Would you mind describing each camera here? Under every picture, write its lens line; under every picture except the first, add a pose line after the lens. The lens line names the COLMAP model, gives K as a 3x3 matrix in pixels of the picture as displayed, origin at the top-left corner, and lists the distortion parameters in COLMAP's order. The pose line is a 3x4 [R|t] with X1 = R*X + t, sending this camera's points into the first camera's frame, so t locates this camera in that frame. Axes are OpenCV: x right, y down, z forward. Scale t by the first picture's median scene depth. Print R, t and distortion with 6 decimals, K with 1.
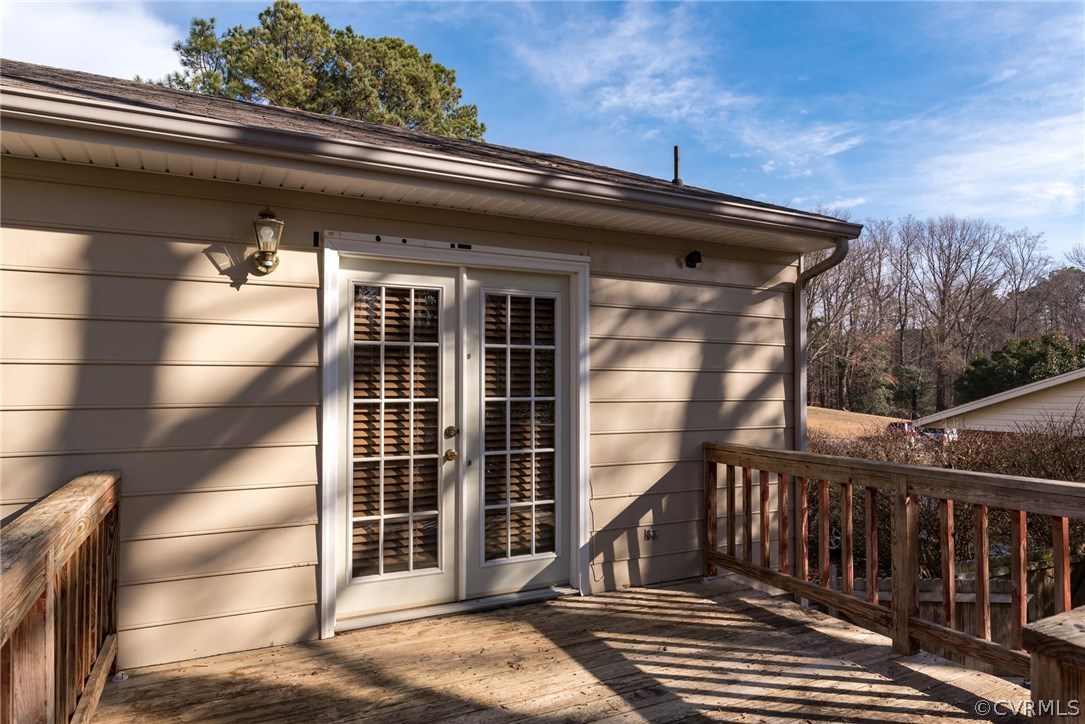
lens RADIAL K [[683.1, 0, 542.5], [0, 683.1, 362.0], [0, 0, 1]] dist [0.003937, -0.001286]
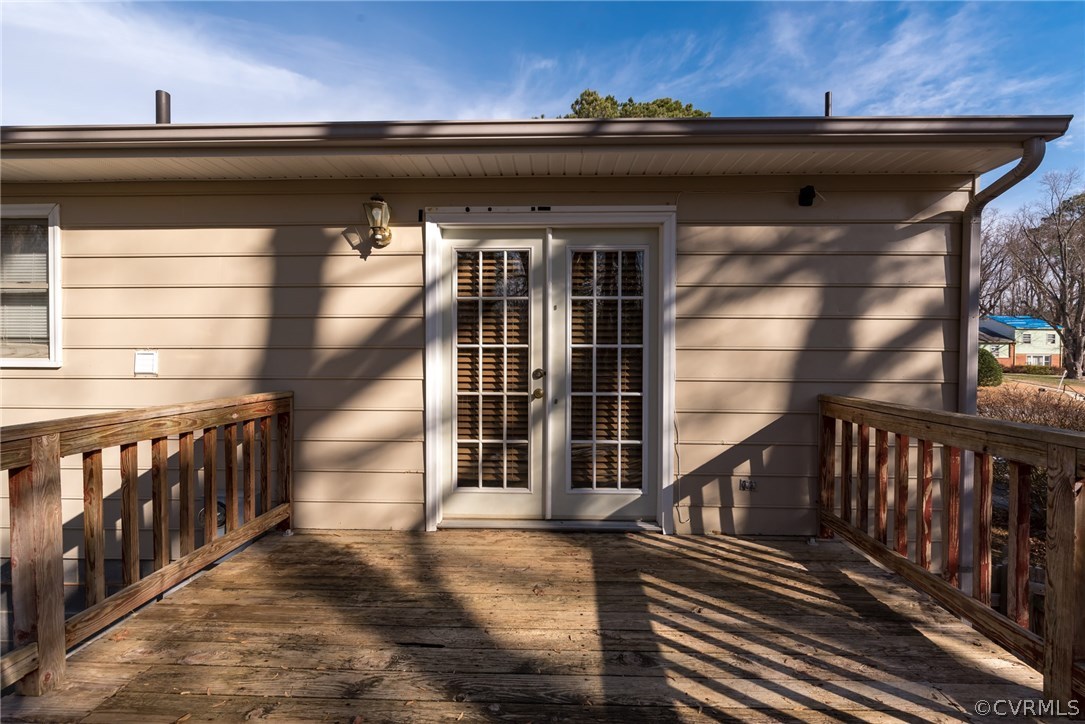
lens RADIAL K [[473.6, 0, 541.6], [0, 473.6, 360.3], [0, 0, 1]] dist [0.000920, -0.000065]
pose [[0.875212, 0.007779, -0.483676, 0.255093], [0.013325, 0.999104, 0.040180, 0.047540], [0.483555, -0.041611, 0.874324, 0.303487]]
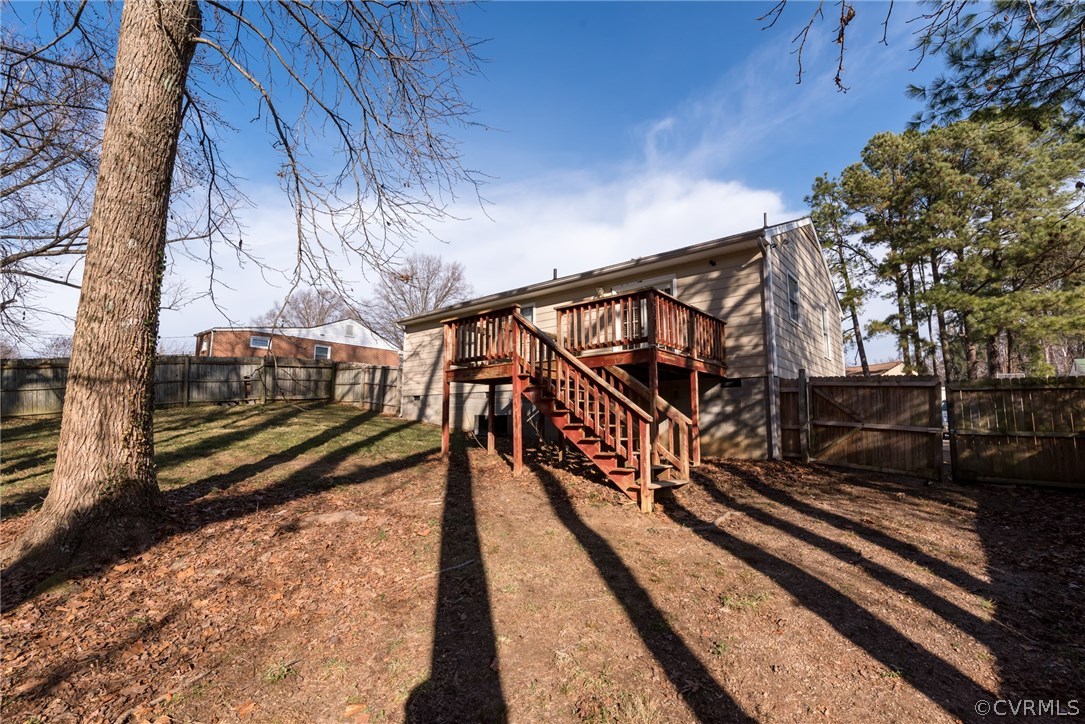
lens RADIAL K [[473.6, 0, 541.6], [0, 473.6, 360.3], [0, 0, 1]] dist [0.000920, -0.000065]
pose [[0.347926, -0.112055, -0.930801, 2.218450], [0.019200, 0.993475, -0.112423, 0.585033], [0.937325, 0.021244, 0.347808, -0.485477]]
